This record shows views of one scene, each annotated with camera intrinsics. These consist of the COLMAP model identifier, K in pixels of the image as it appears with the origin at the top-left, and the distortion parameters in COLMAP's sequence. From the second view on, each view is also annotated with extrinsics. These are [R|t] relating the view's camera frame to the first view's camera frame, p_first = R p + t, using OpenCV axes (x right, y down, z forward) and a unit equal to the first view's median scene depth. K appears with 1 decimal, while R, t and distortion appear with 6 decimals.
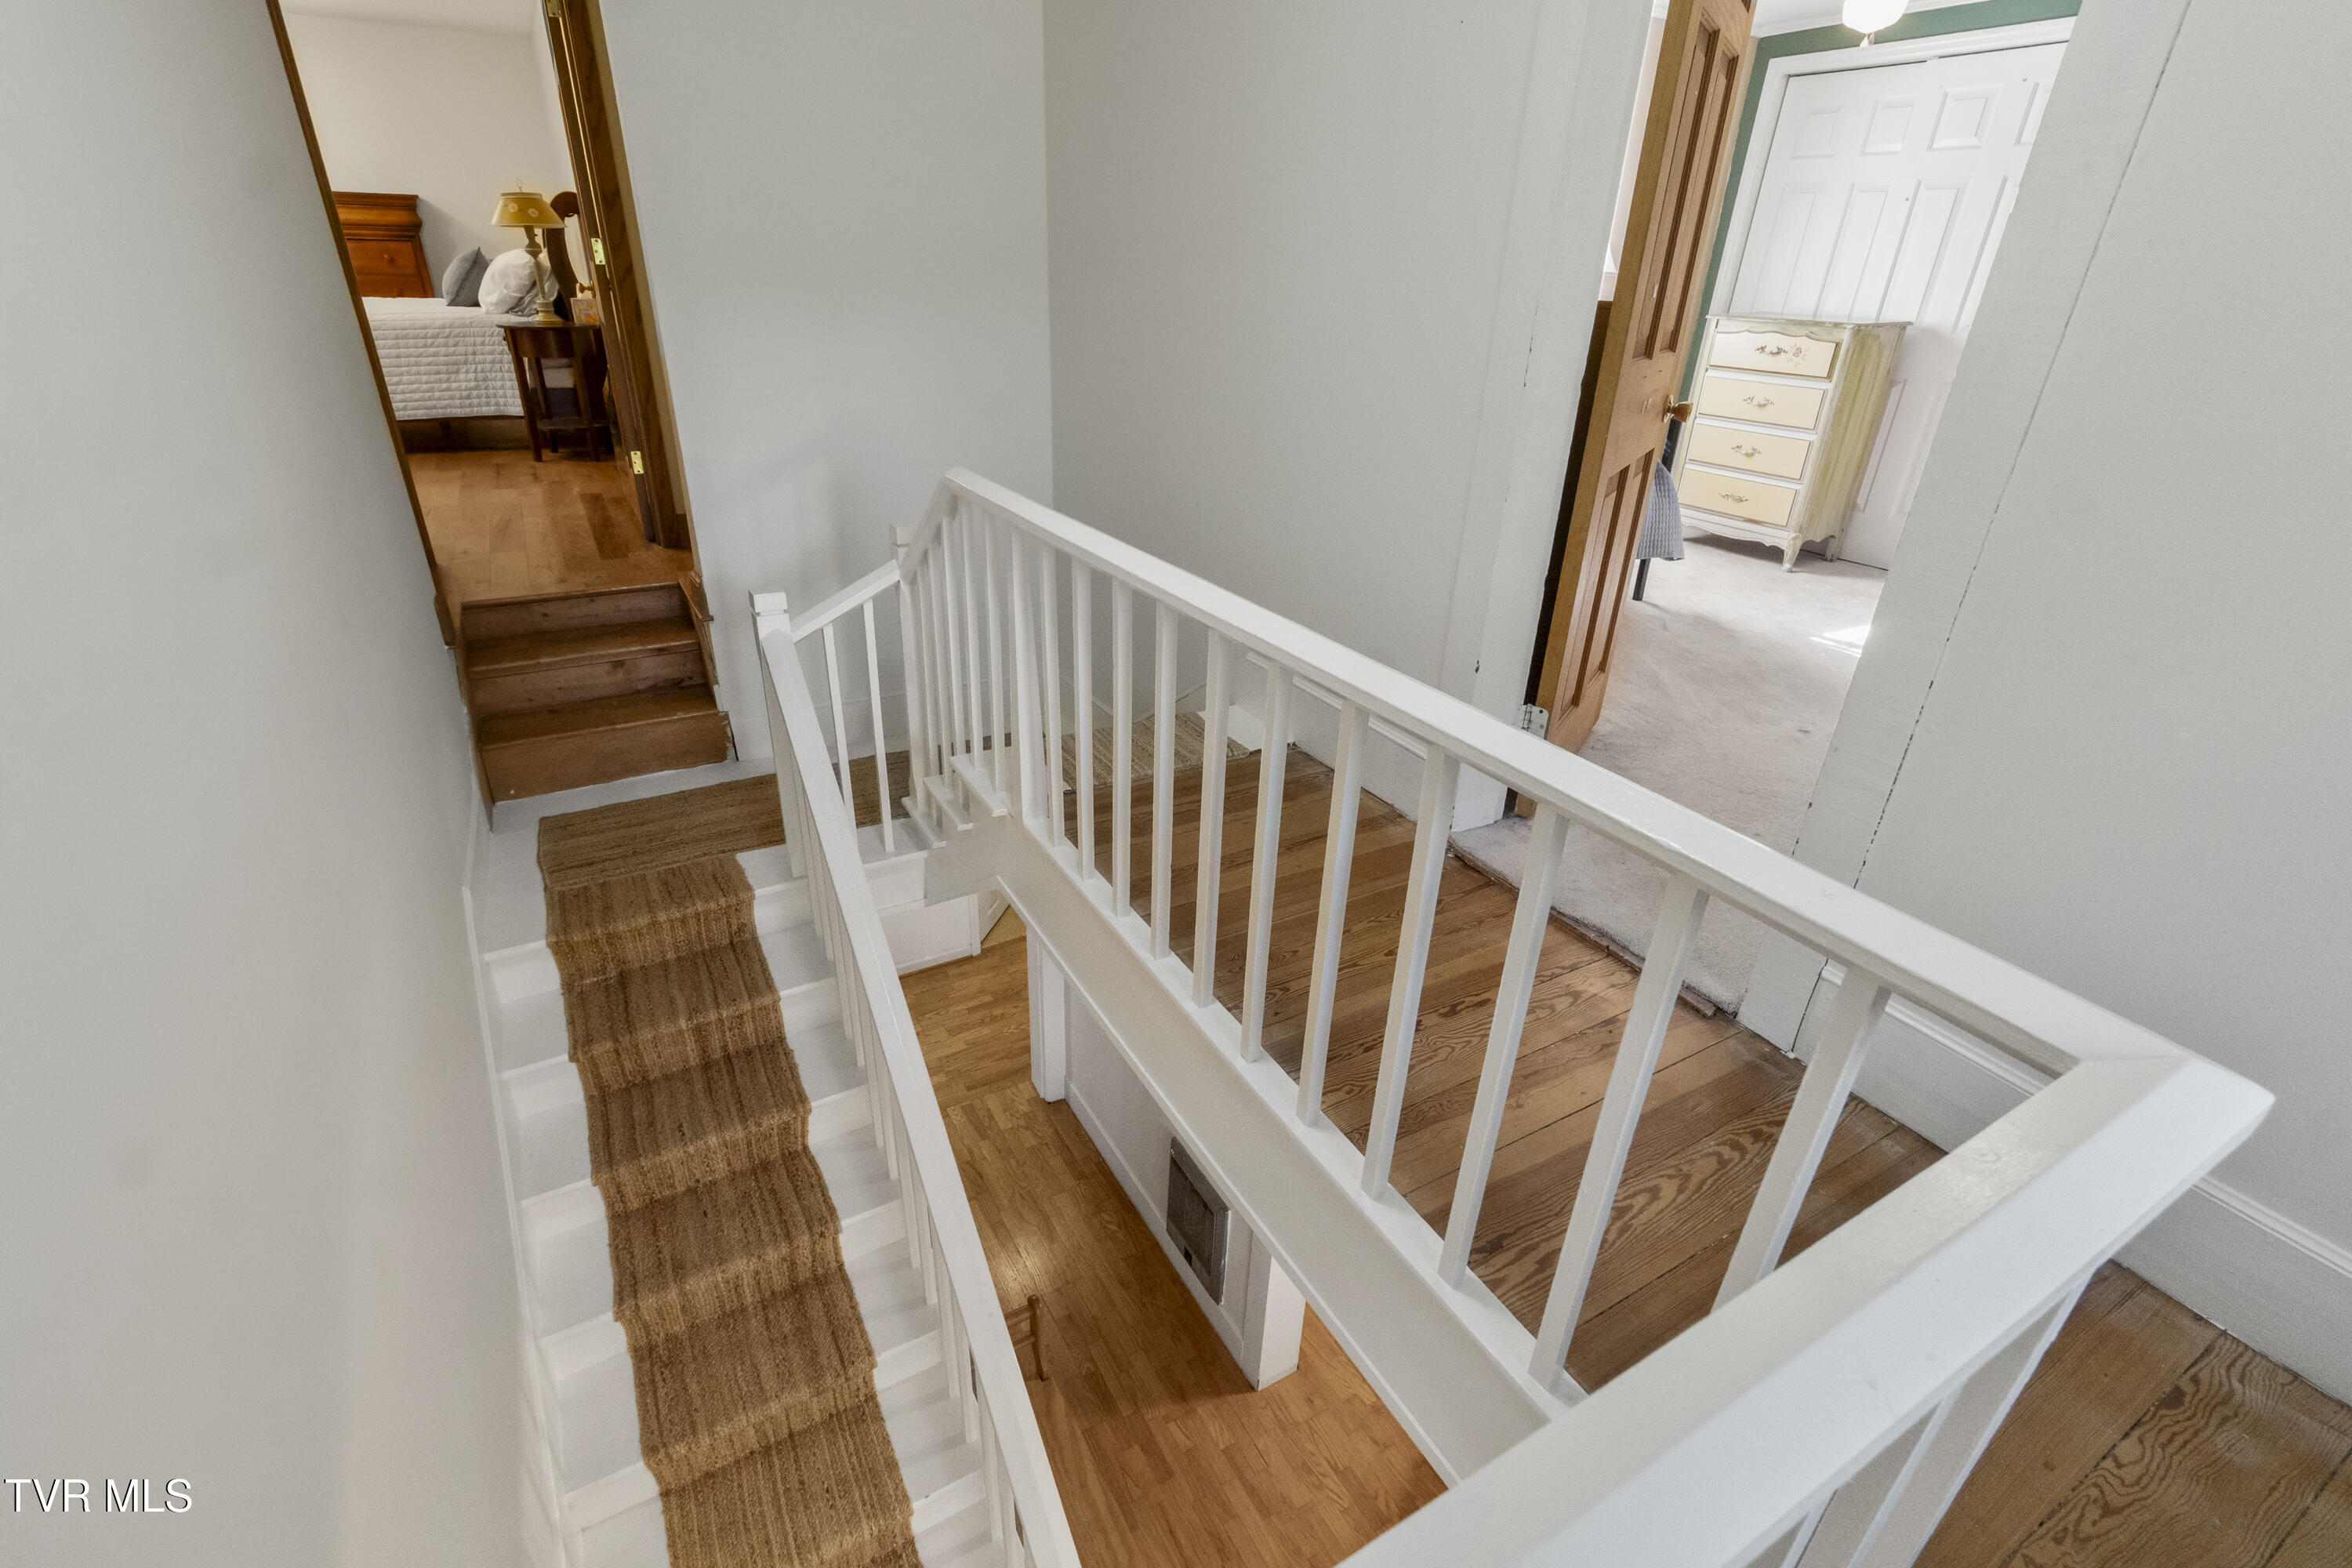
lens RADIAL K [[1028.8, 0, 1156.1], [0, 1028.8, 771.8], [0, 0, 1]] dist [-0.006014, 0.001653]
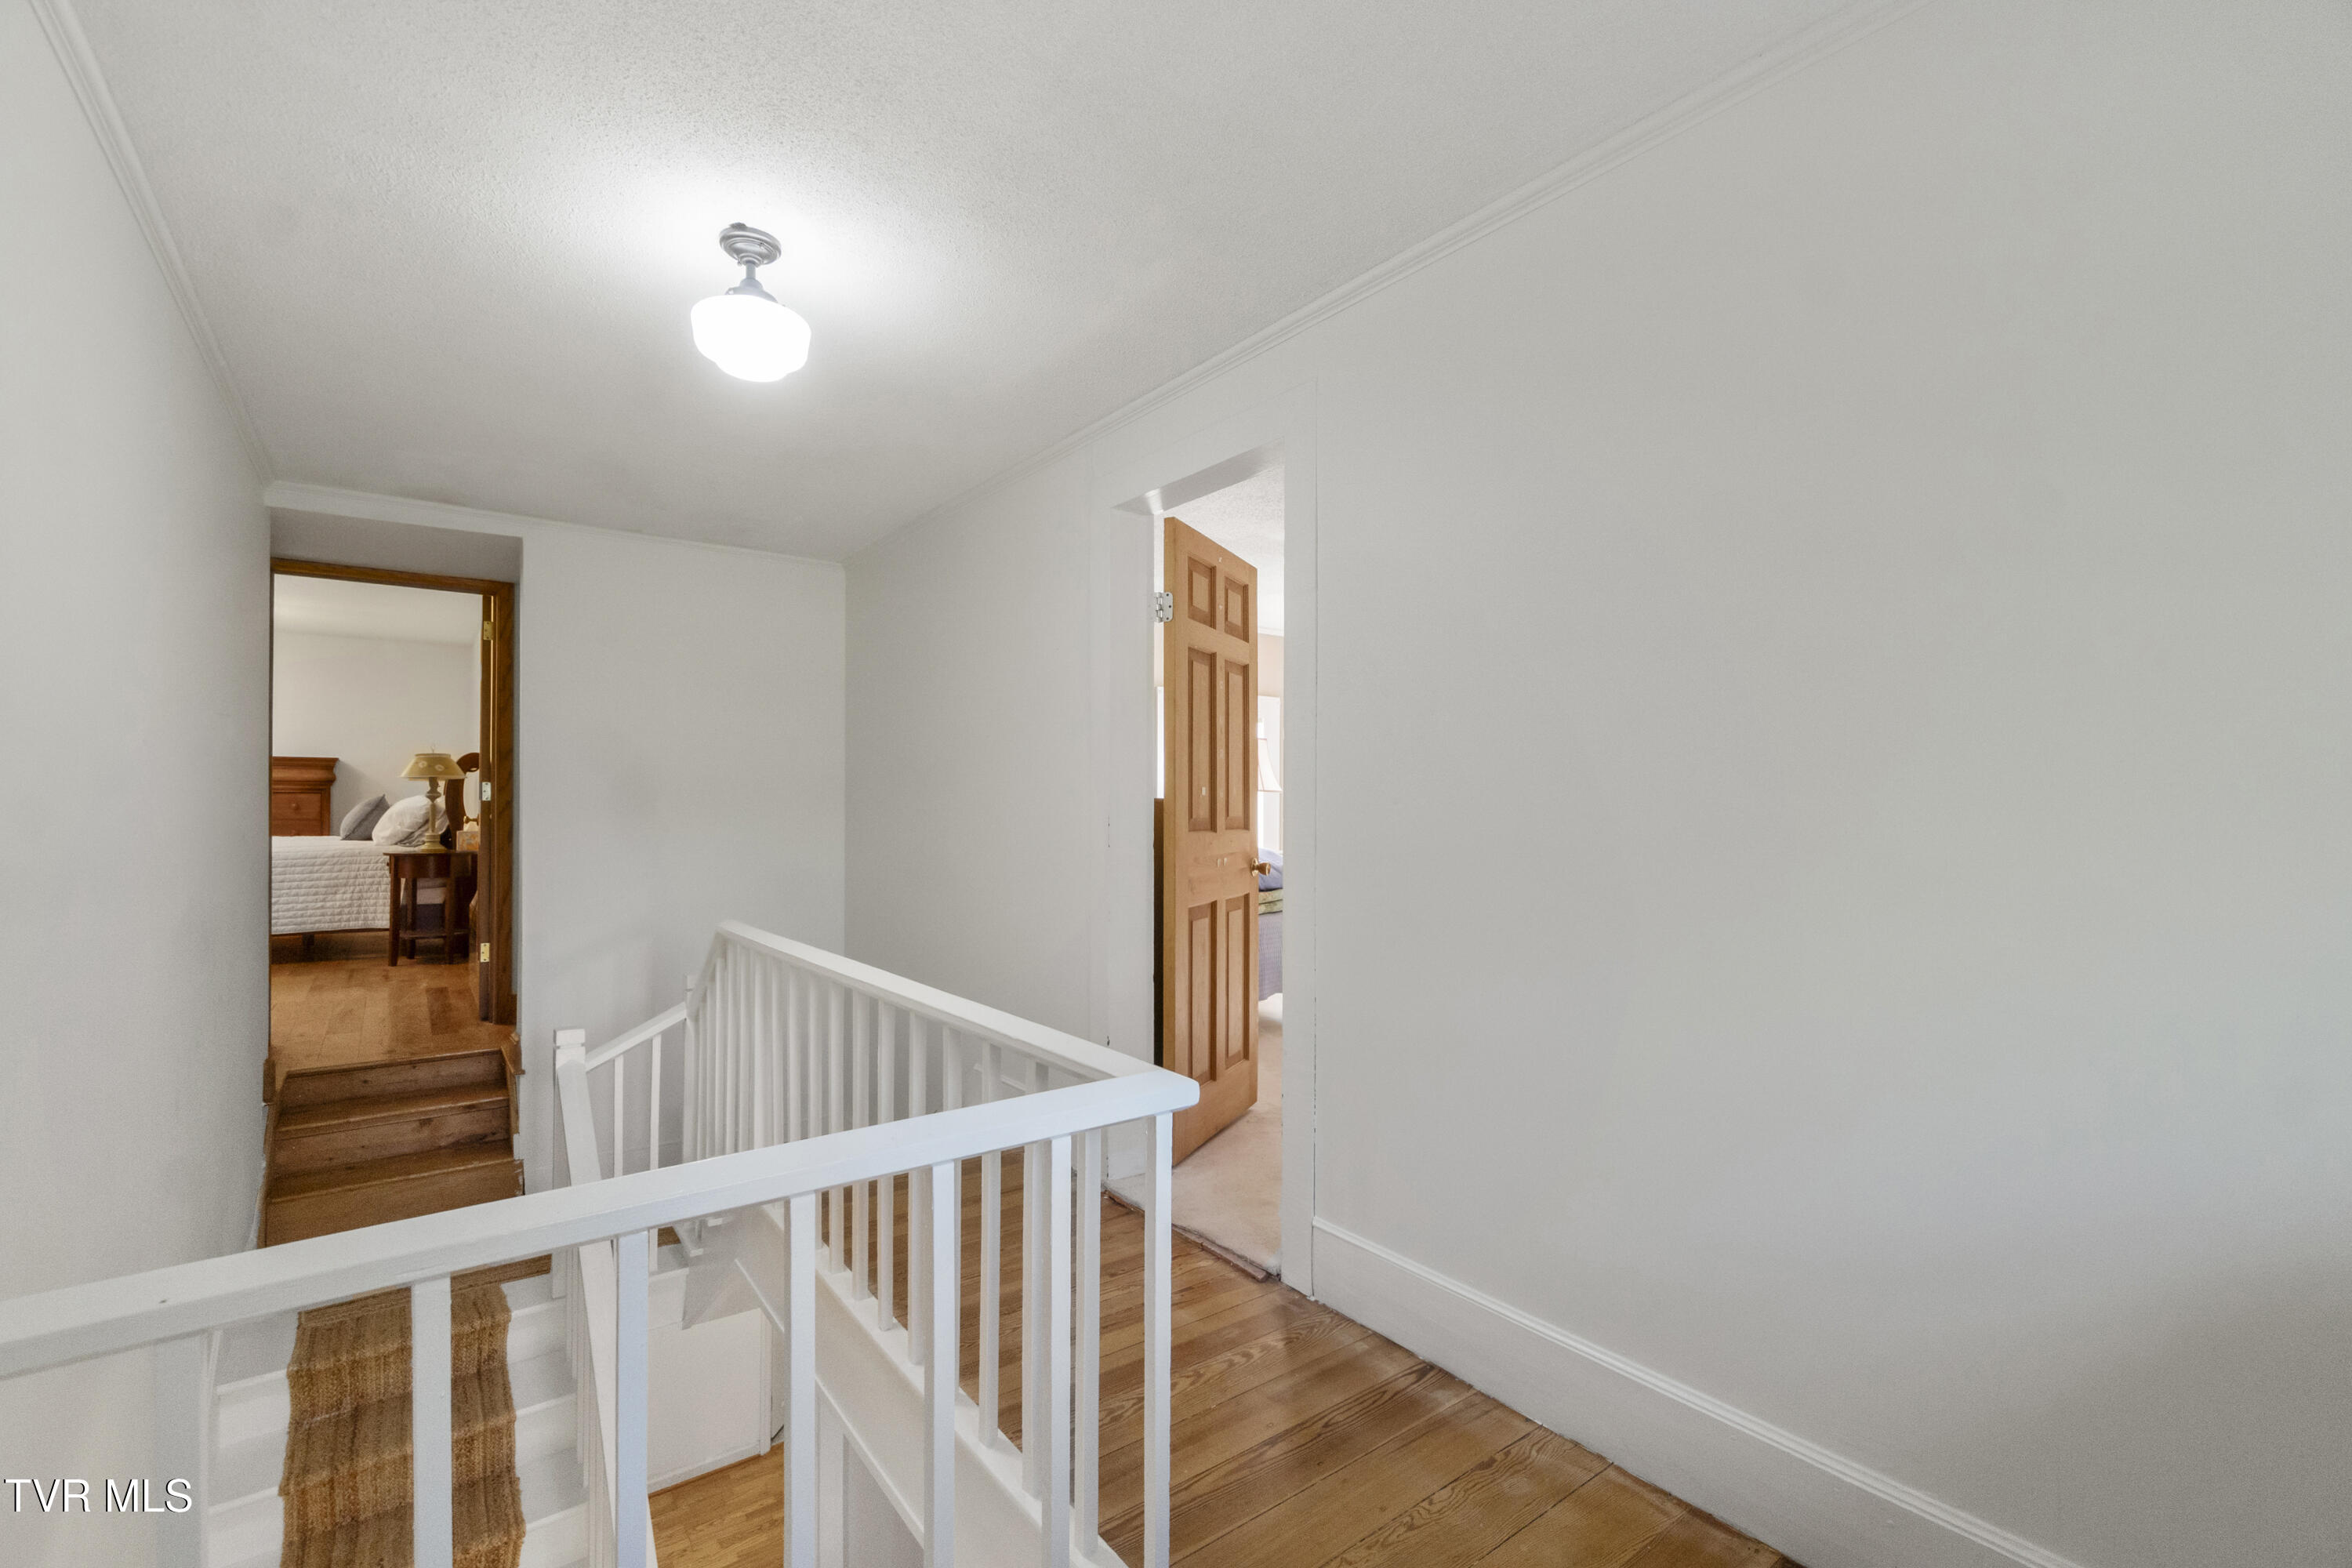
lens RADIAL K [[1028.8, 0, 1176.9], [0, 1028.8, 807.2], [0, 0, 1]] dist [-0.006014, 0.001653]
pose [[0.991435, -0.022831, 0.128590, 0.153716], [0.077400, 0.895775, -0.437717, 0.145644], [-0.105195, 0.443921, 0.889870, -0.233689]]
